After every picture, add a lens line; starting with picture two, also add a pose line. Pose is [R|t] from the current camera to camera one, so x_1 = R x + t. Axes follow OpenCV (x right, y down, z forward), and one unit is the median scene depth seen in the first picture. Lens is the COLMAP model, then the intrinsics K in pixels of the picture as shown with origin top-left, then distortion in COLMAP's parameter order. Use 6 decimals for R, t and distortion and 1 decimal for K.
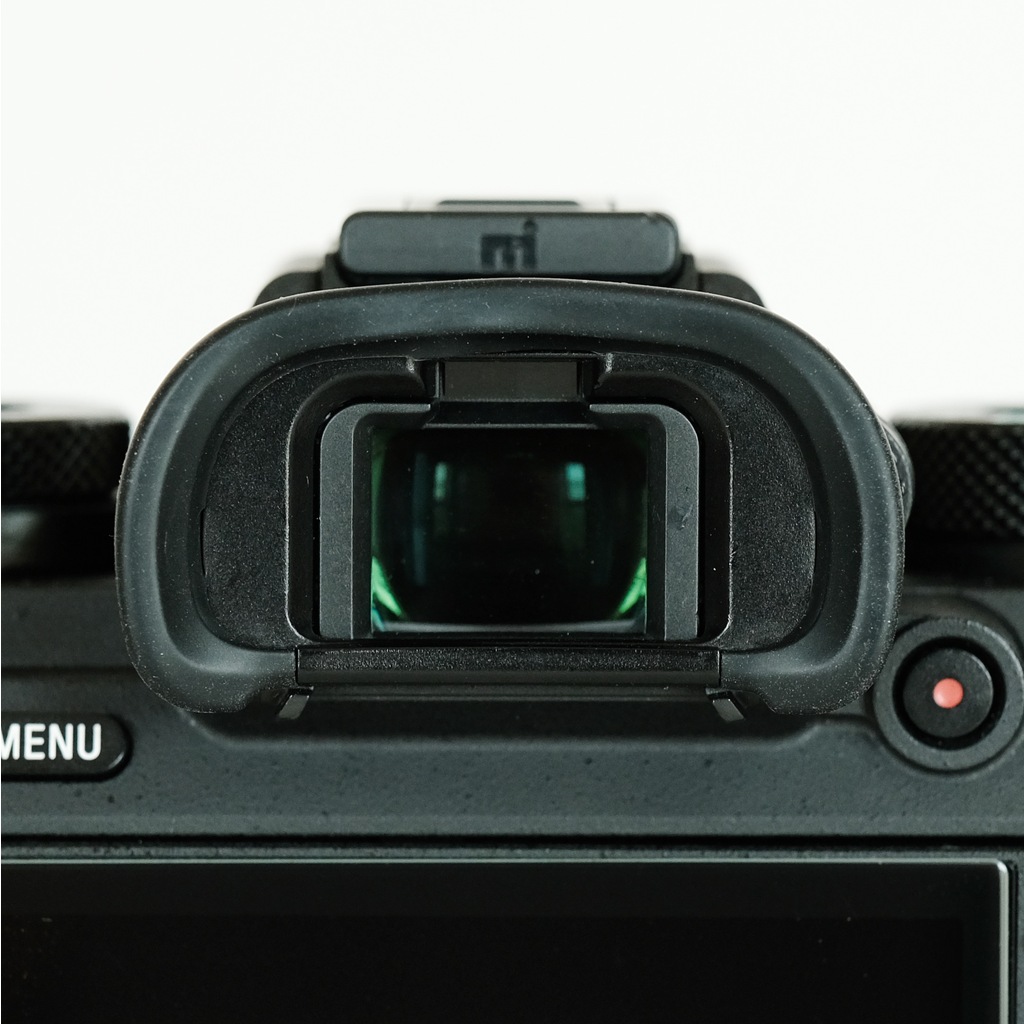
lens RADIAL K [[6020.5, 0, 512.0], [0, 6020.5, 512.0], [0, 0, 1]] dist [0.208656, -11.152808]
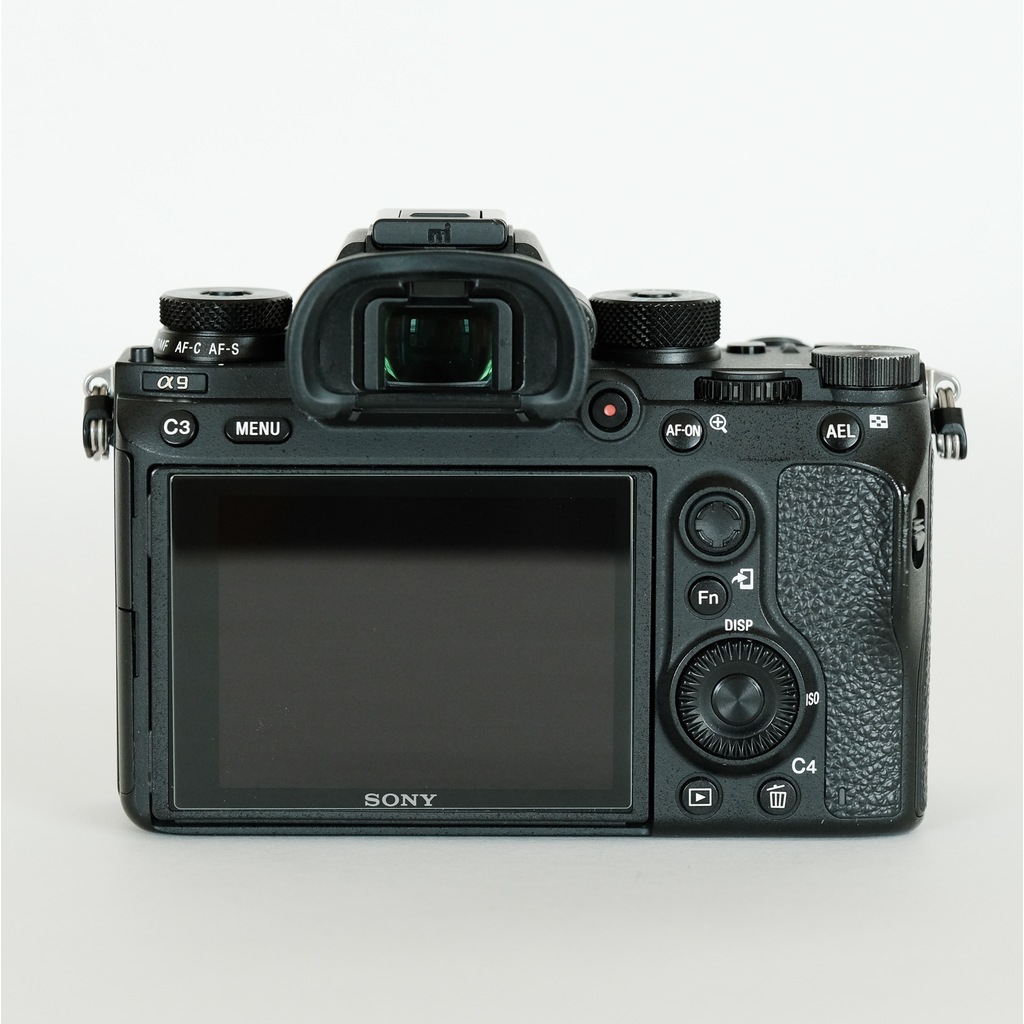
lens RADIAL K [[6020.5, 0, 512.0], [0, 6020.5, 512.0], [0, 0, 1]] dist [0.208656, -11.152808]
pose [[0.999921, 0.001023, -0.012517, 0.062995], [0.000013, 0.996594, 0.082461, -0.138523], [0.012559, -0.082455, 0.996516, -1.562912]]
